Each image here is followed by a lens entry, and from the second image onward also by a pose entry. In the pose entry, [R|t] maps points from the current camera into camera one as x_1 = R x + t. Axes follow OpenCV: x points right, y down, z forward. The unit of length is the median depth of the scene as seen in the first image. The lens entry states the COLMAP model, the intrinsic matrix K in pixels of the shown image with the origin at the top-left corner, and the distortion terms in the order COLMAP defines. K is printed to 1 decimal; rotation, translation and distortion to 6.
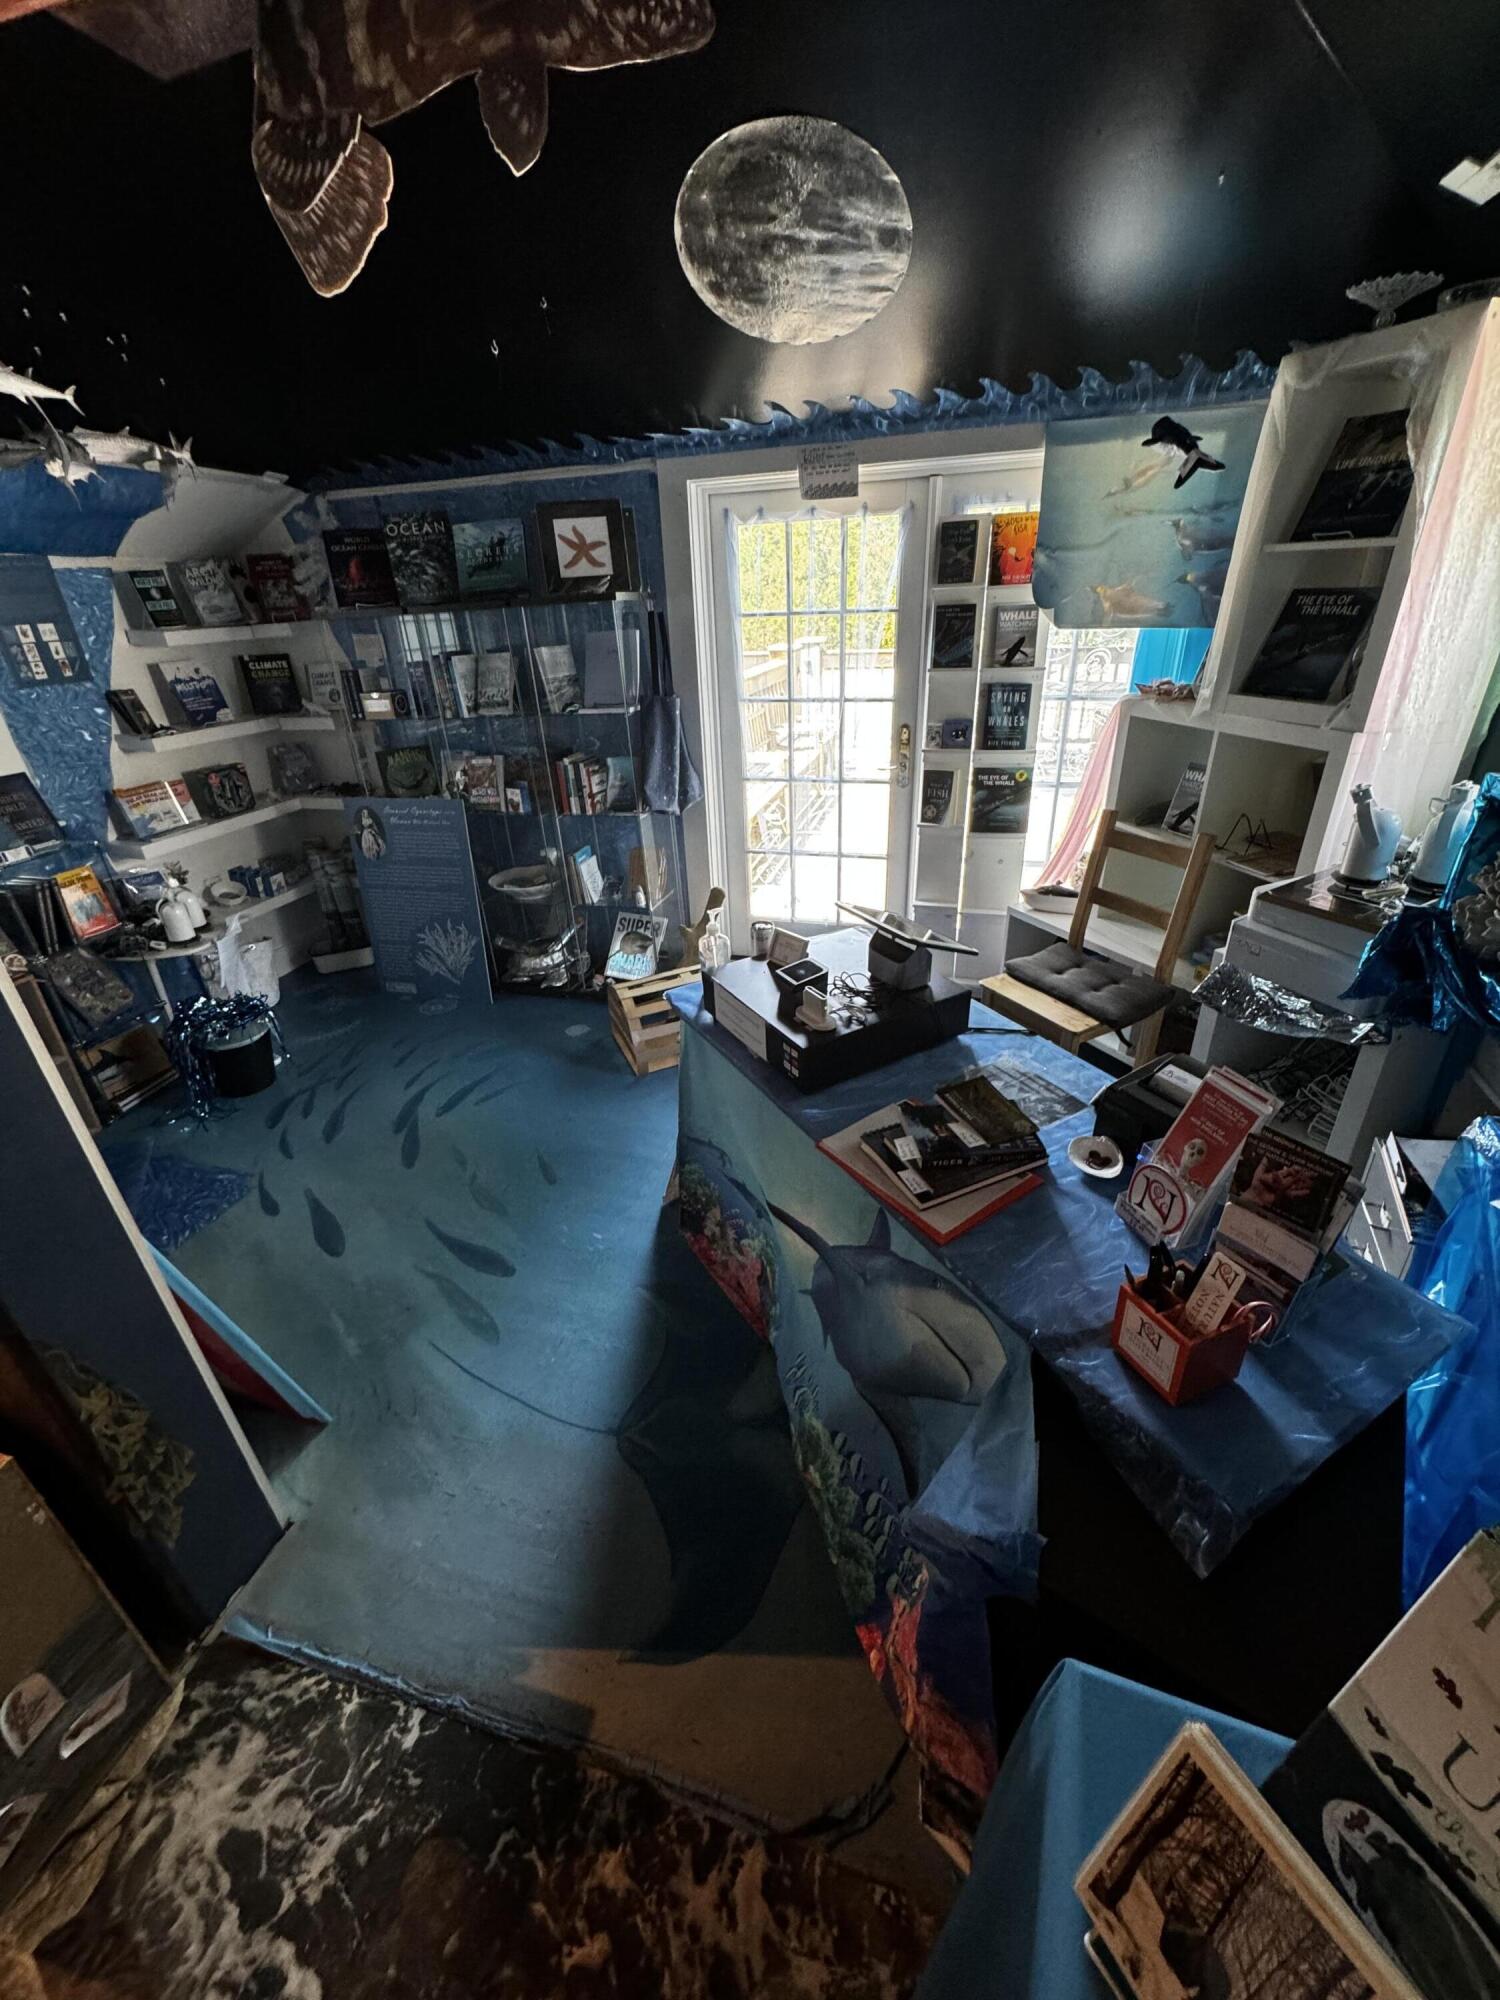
lens RADIAL K [[802.8, 0, 746.3], [0, 802.8, 995.0], [0, 0, 1]] dist [0.000598, -0.000045]
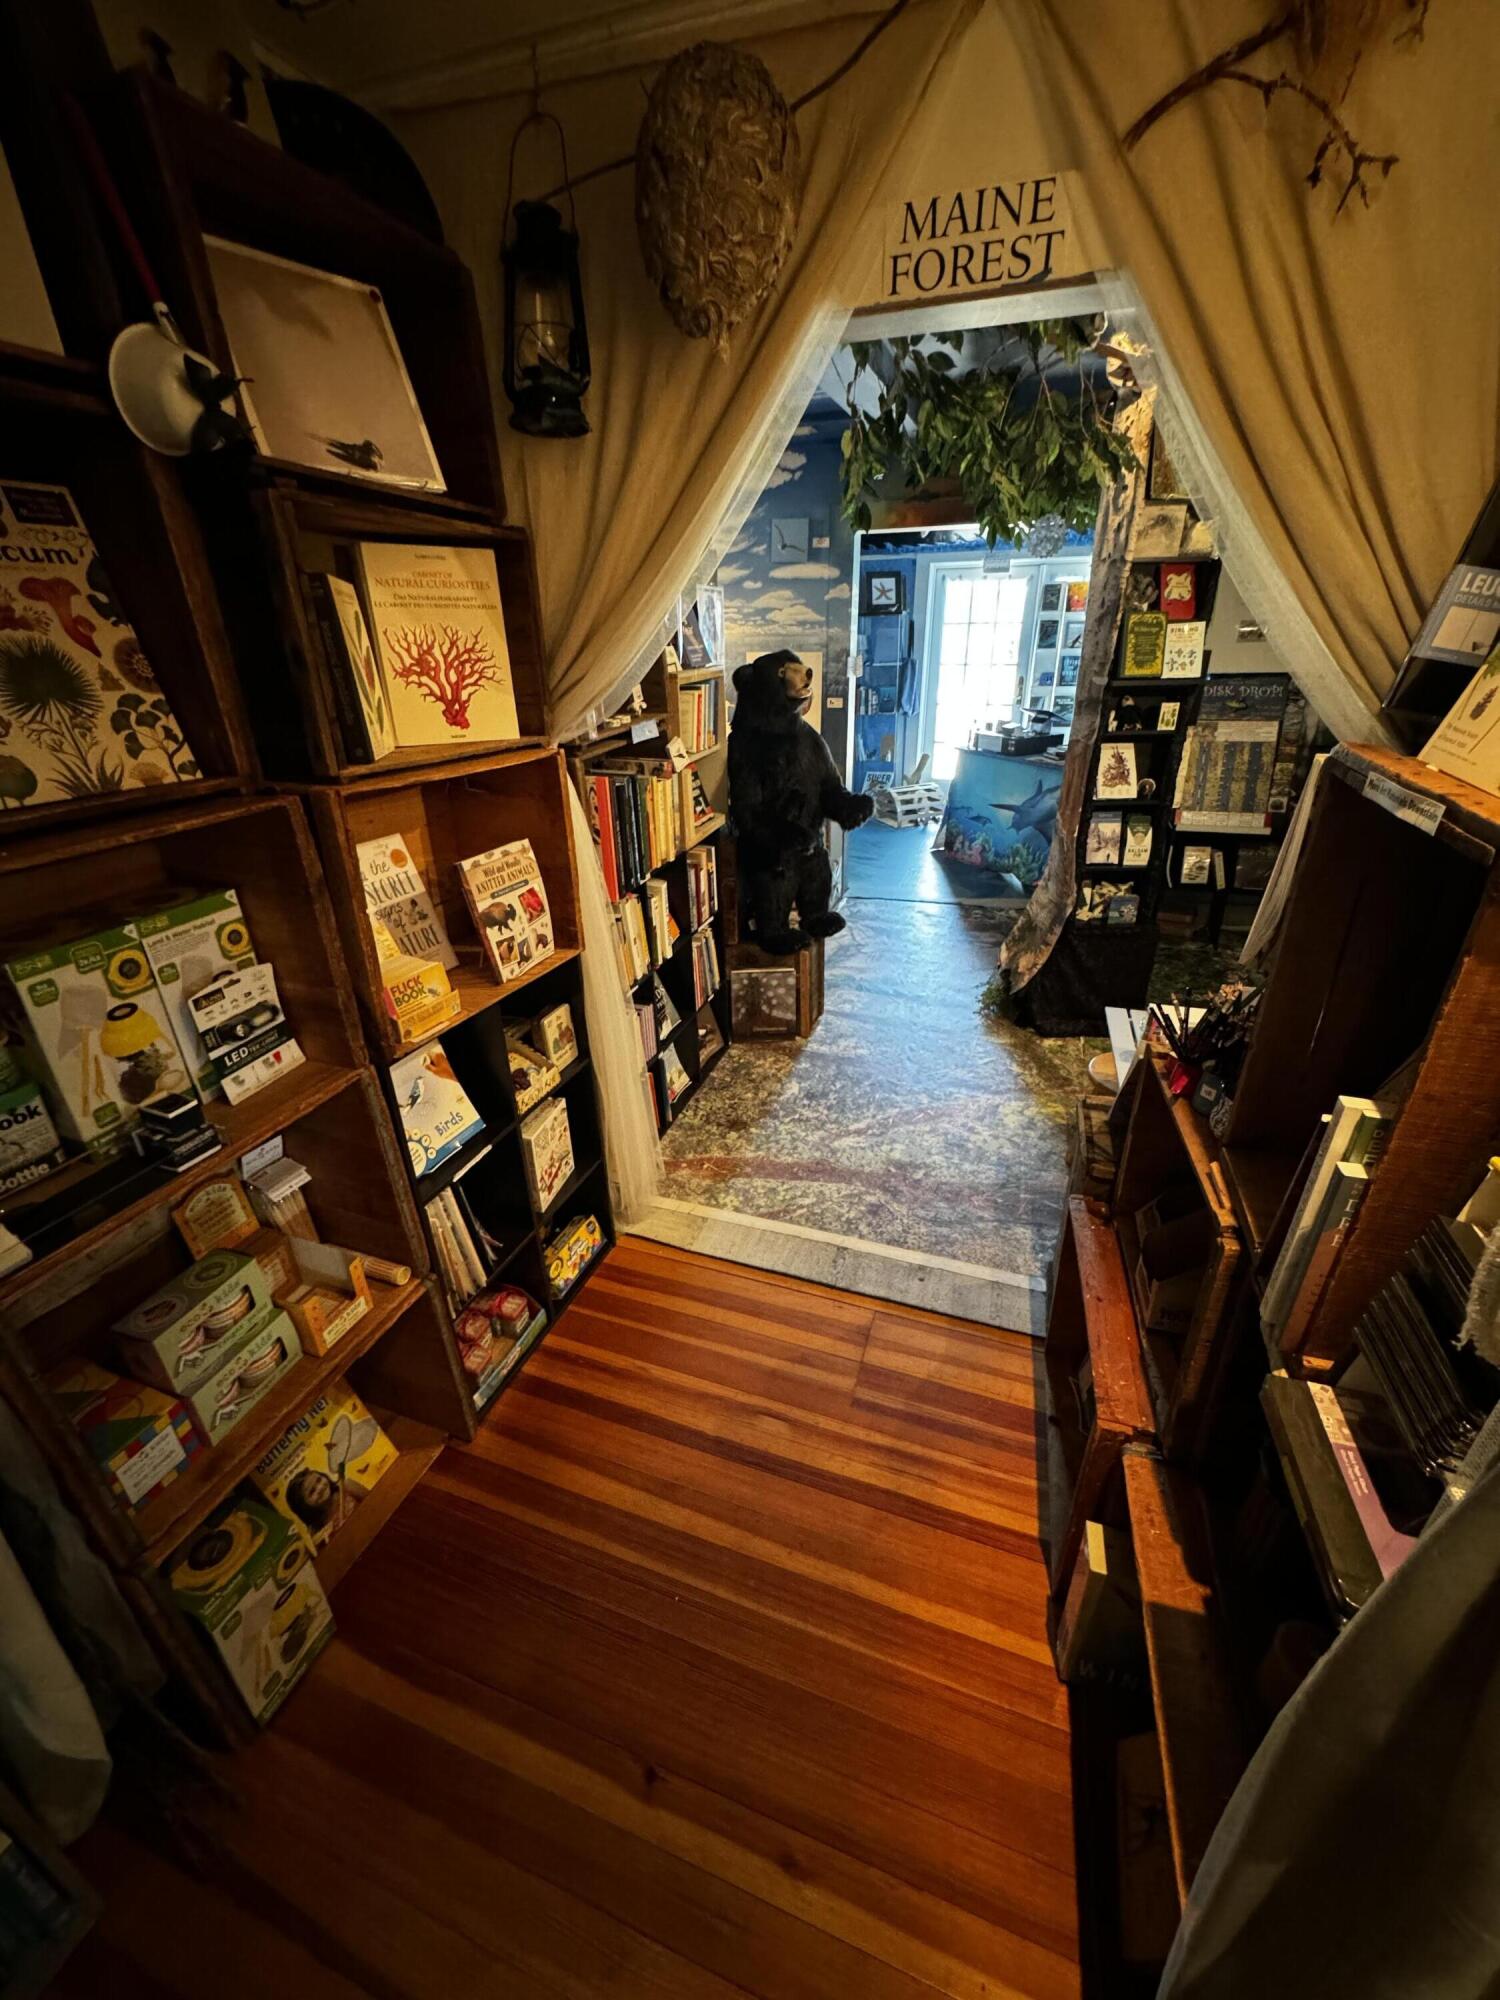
lens RADIAL K [[802.8, 0, 744.5], [0, 802.8, 992.9], [0, 0, 1]] dist [0.000598, -0.000045]
pose [[0.998596, 0.039824, -0.034943, -0.471661], [-0.040972, 0.998623, -0.032774, 0.663274], [0.033590, 0.034160, 0.998852, -1.234879]]
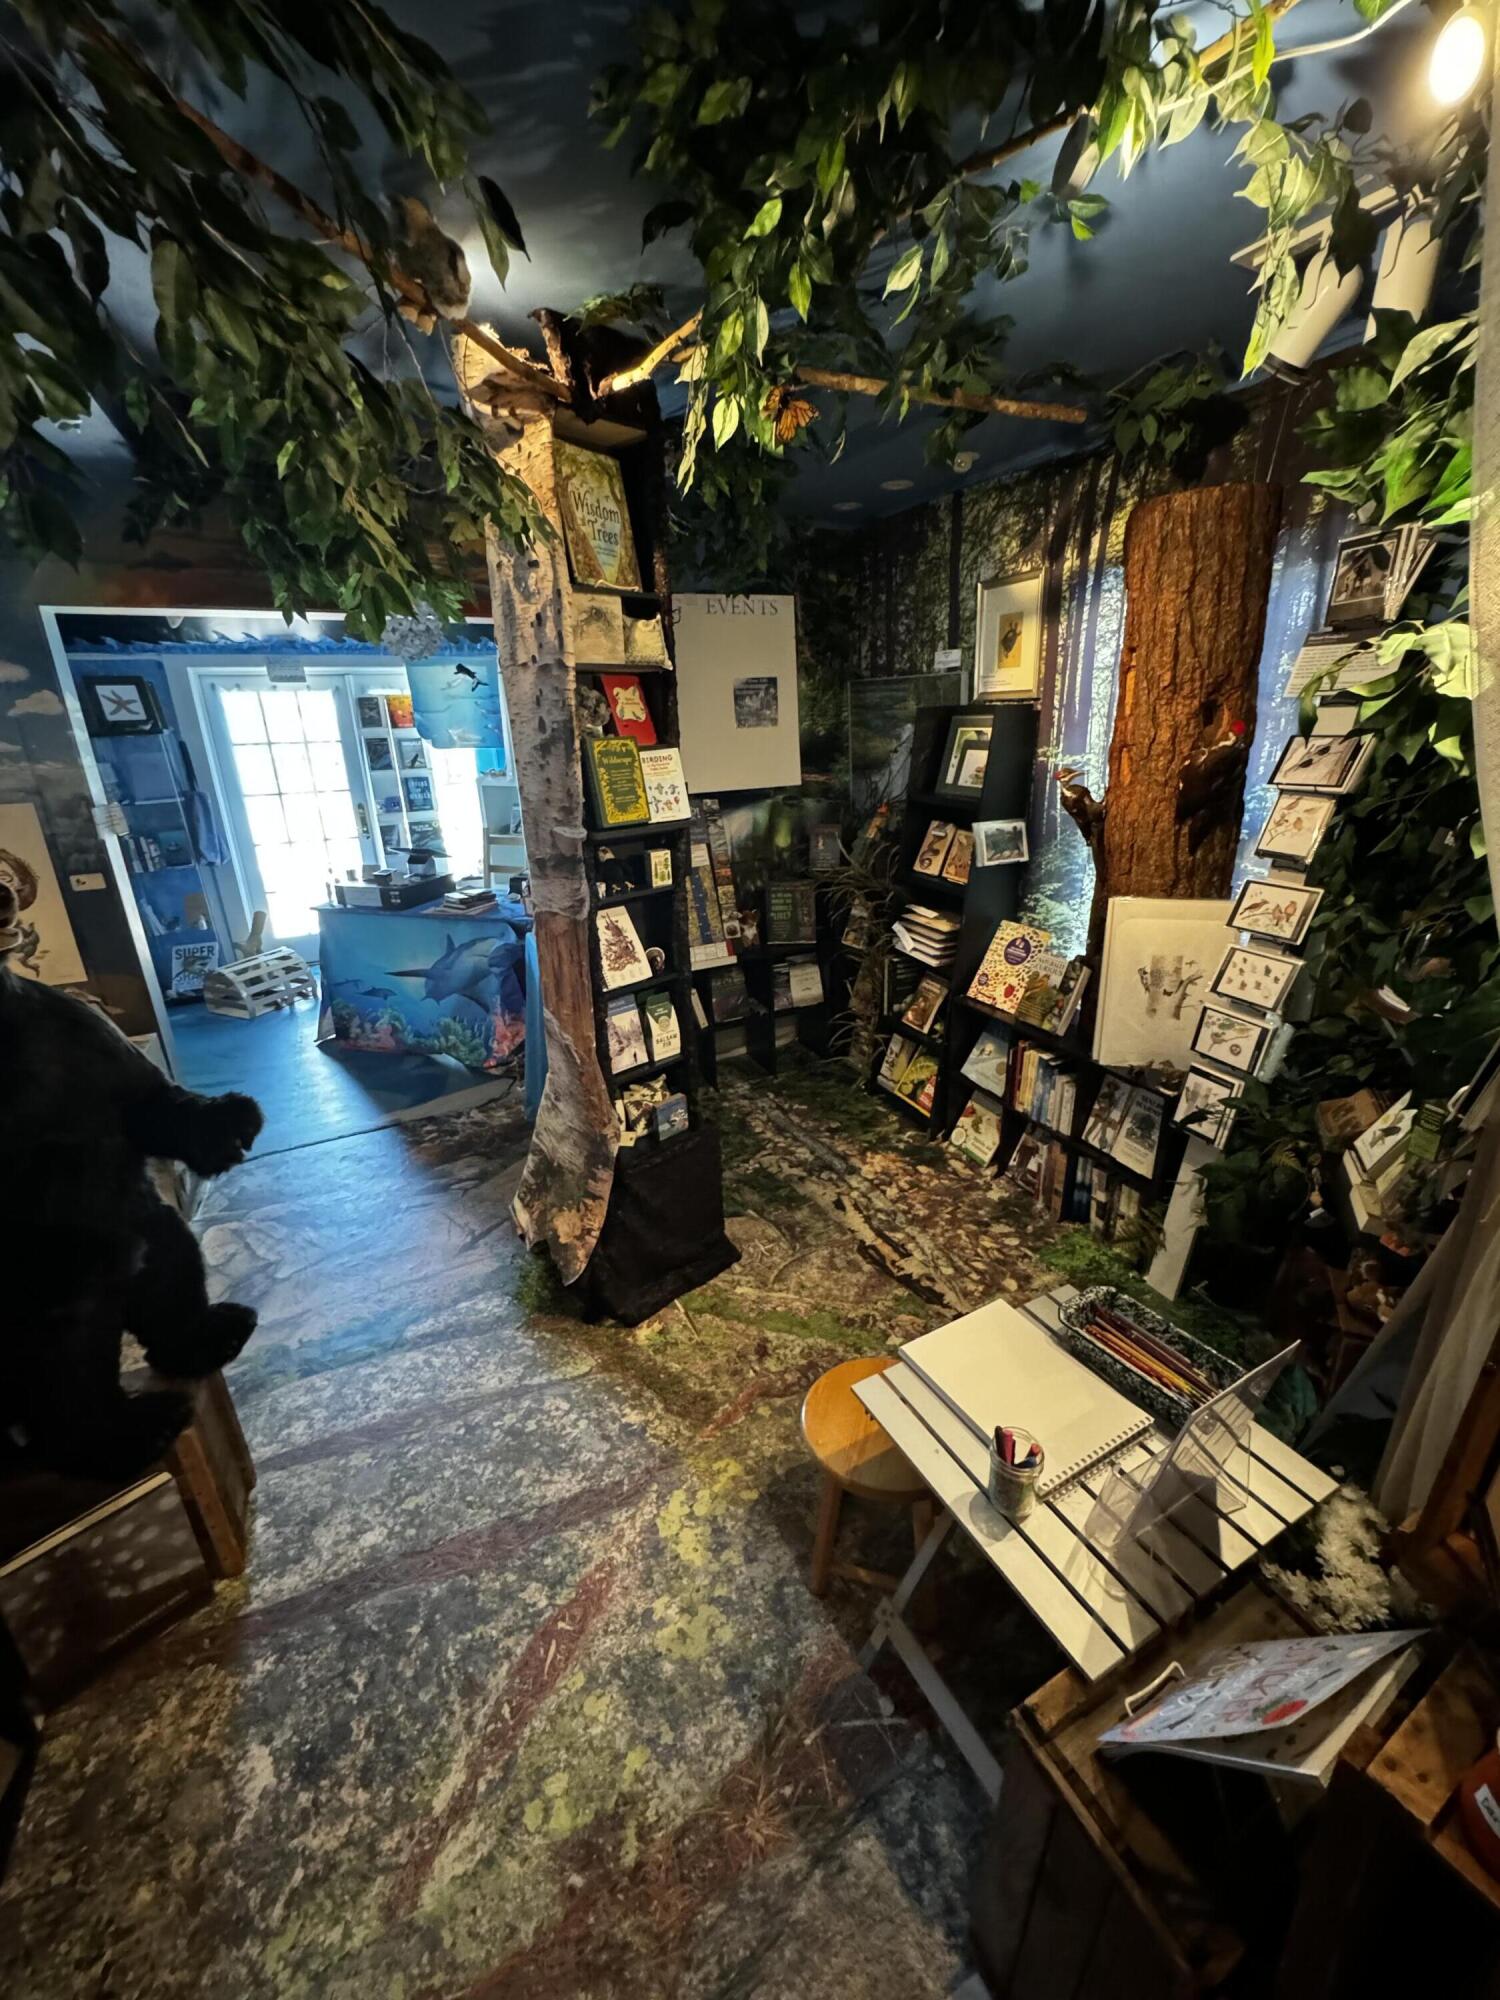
lens RADIAL K [[802.8, 0, 753.5], [0, 802.8, 994.3], [0, 0, 1]] dist [0.000598, -0.000045]
pose [[0.730041, -0.203630, 0.652361, -0.443176], [0.304909, 0.951353, -0.044257, 0.438274], [-0.611613, 0.231220, 0.756615, -0.825942]]
